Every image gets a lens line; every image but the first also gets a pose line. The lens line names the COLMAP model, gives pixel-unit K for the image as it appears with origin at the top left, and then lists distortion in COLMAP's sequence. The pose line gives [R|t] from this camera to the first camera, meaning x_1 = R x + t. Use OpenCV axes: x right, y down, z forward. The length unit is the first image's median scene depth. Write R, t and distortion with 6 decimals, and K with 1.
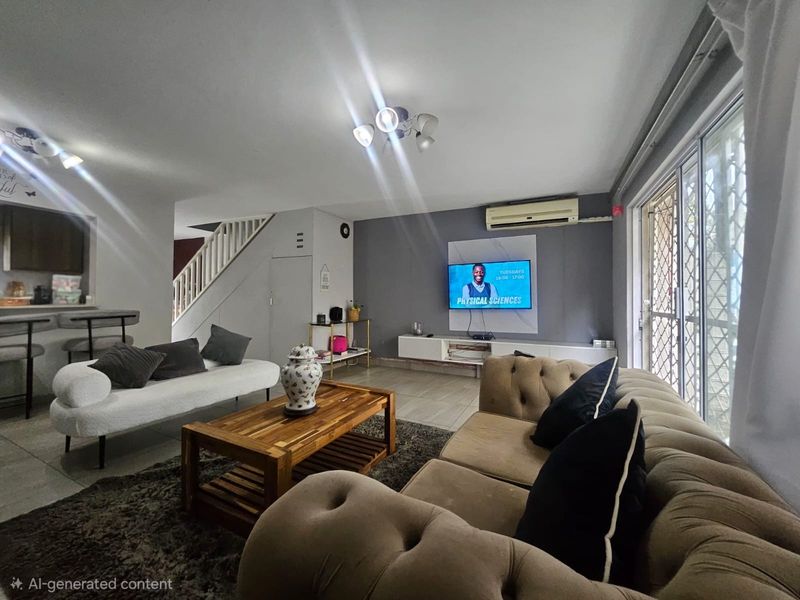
lens RADIAL K [[314.5, 0, 400.6], [0, 314.5, 290.2], [0, 0, 1]] dist [0.004852, -0.002120]
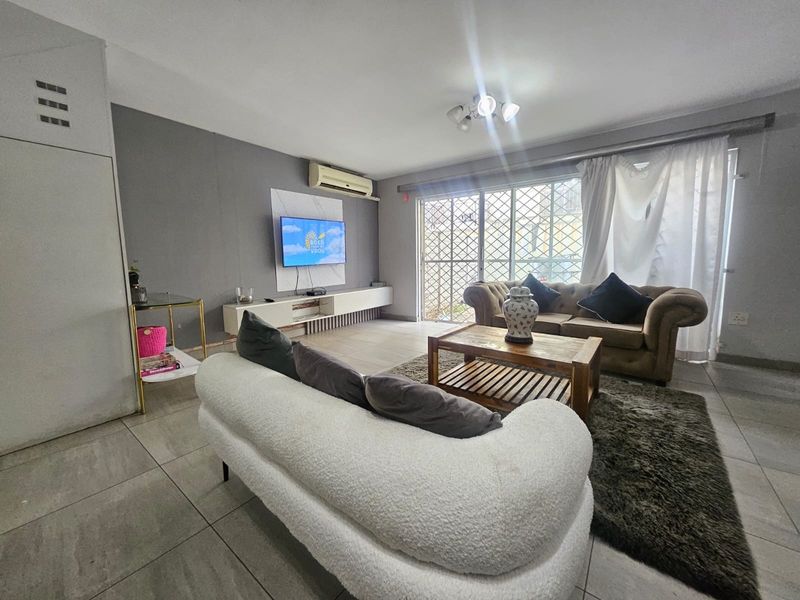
lens RADIAL K [[314.5, 0, 399.8], [0, 314.5, 284.8], [0, 0, 1]] dist [0.004852, -0.002120]
pose [[0.193383, -0.090928, 0.976901, -1.145457], [-0.004792, 0.995597, 0.093616, 0.043484], [-0.981112, -0.022785, 0.192096, 0.903038]]
